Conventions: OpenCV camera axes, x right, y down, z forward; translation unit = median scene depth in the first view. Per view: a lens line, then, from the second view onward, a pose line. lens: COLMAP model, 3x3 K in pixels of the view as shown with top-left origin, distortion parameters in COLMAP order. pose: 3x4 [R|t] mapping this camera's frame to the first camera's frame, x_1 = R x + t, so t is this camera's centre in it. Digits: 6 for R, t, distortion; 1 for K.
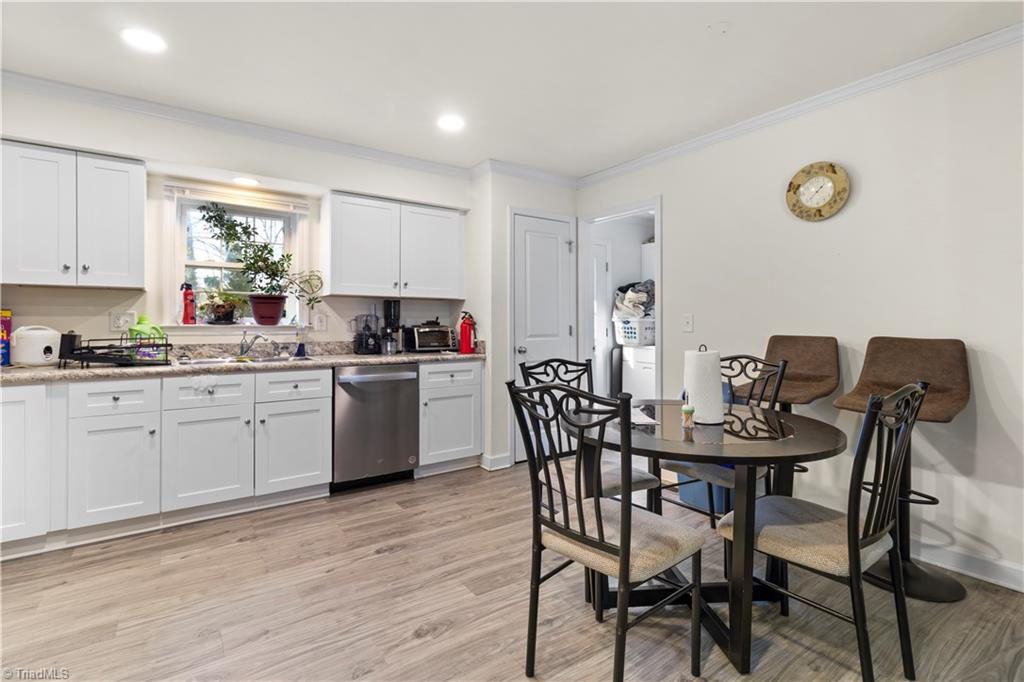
lens RADIAL K [[480.0, 0, 513.2], [0, 480.0, 321.7], [0, 0, 1]] dist [0.005963, -0.000735]
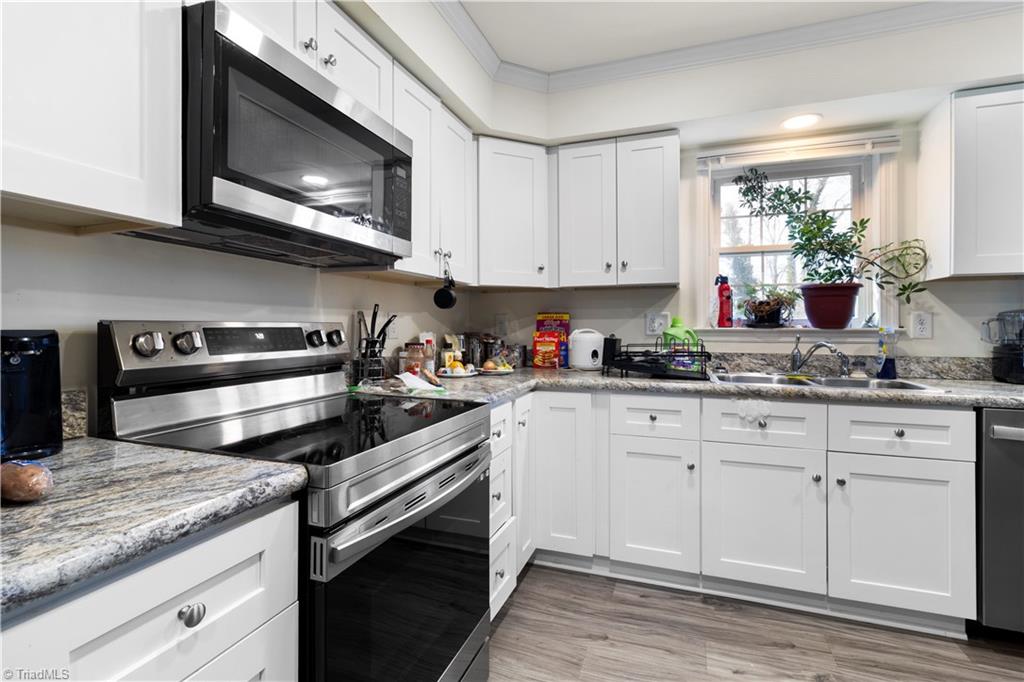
lens RADIAL K [[480.0, 0, 510.3], [0, 480.0, 326.1], [0, 0, 1]] dist [0.005963, -0.000735]
pose [[0.572424, -0.001024, -0.819957, -0.253065], [0.002790, 0.999996, 0.000699, 0.001847], [0.819953, -0.002687, 0.572424, 0.287756]]
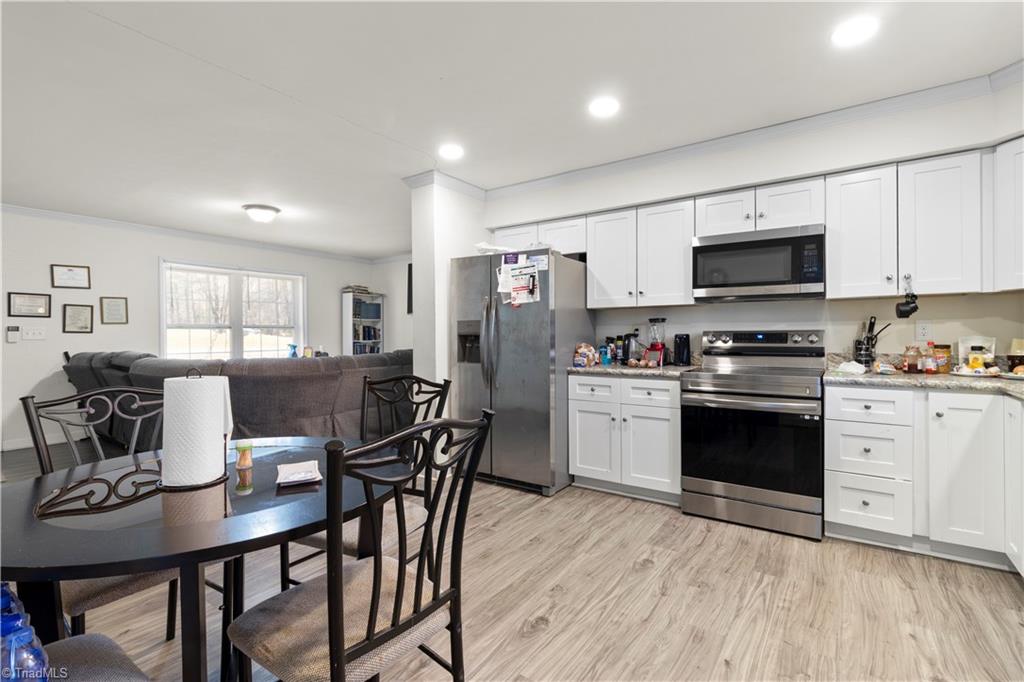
lens RADIAL K [[480.0, 0, 512.8], [0, 480.0, 337.1], [0, 0, 1]] dist [0.005963, -0.000735]
pose [[-0.943512, 0.008402, -0.331232, 0.136683], [0.007723, 0.999965, 0.003368, 0.004771], [0.331249, 0.000619, -0.943543, 1.232761]]
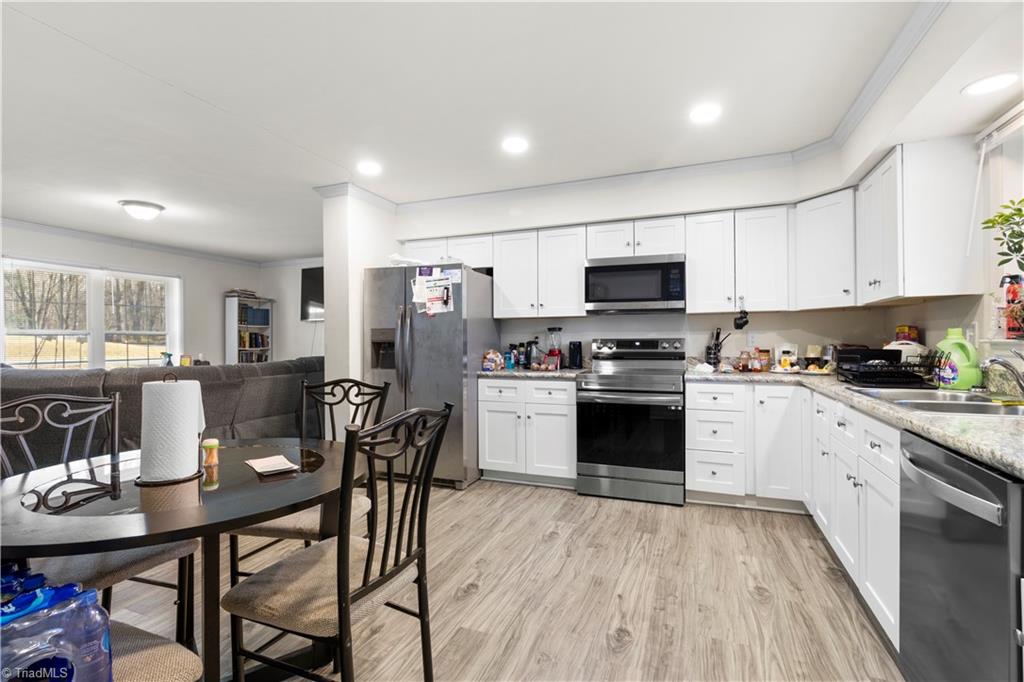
lens RADIAL K [[480.0, 0, 514.4], [0, 480.0, 341.8], [0, 0, 1]] dist [0.005963, -0.000735]
pose [[-0.839164, 0.006323, -0.543842, 0.245155], [0.007824, 0.999969, -0.000446, 0.004503], [0.543822, -0.004629, -0.839188, 1.310162]]
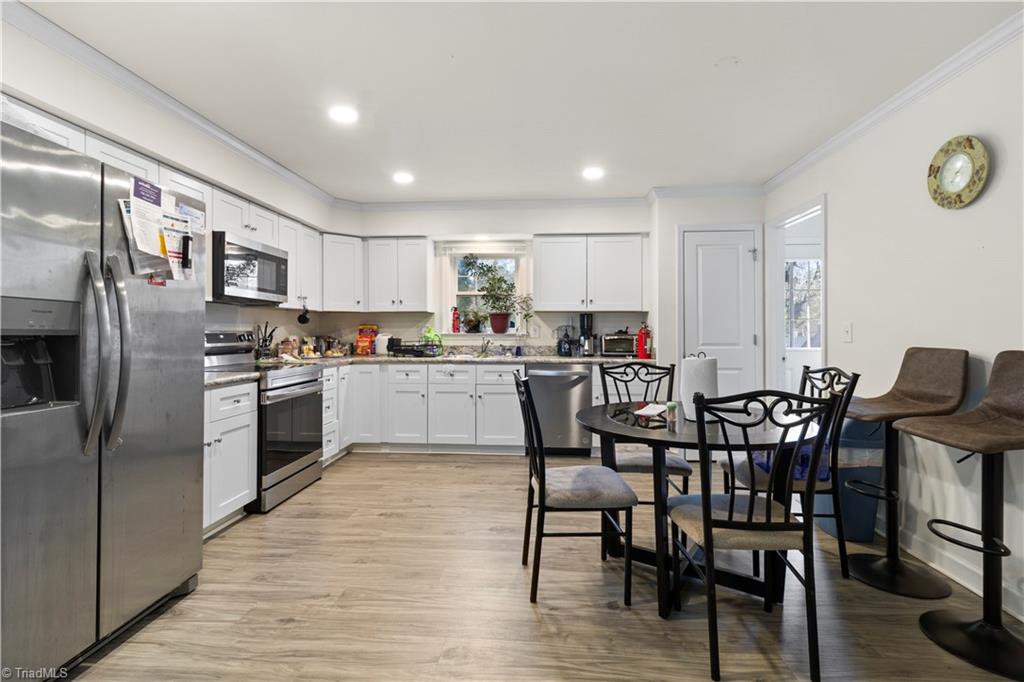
lens RADIAL K [[480.0, 0, 517.7], [0, 480.0, 329.3], [0, 0, 1]] dist [0.005963, -0.000735]
pose [[0.775372, -0.002758, -0.631498, 0.533564], [0.001624, 0.999996, -0.002372, -0.002408], [0.631502, 0.000814, 0.775373, -0.104701]]
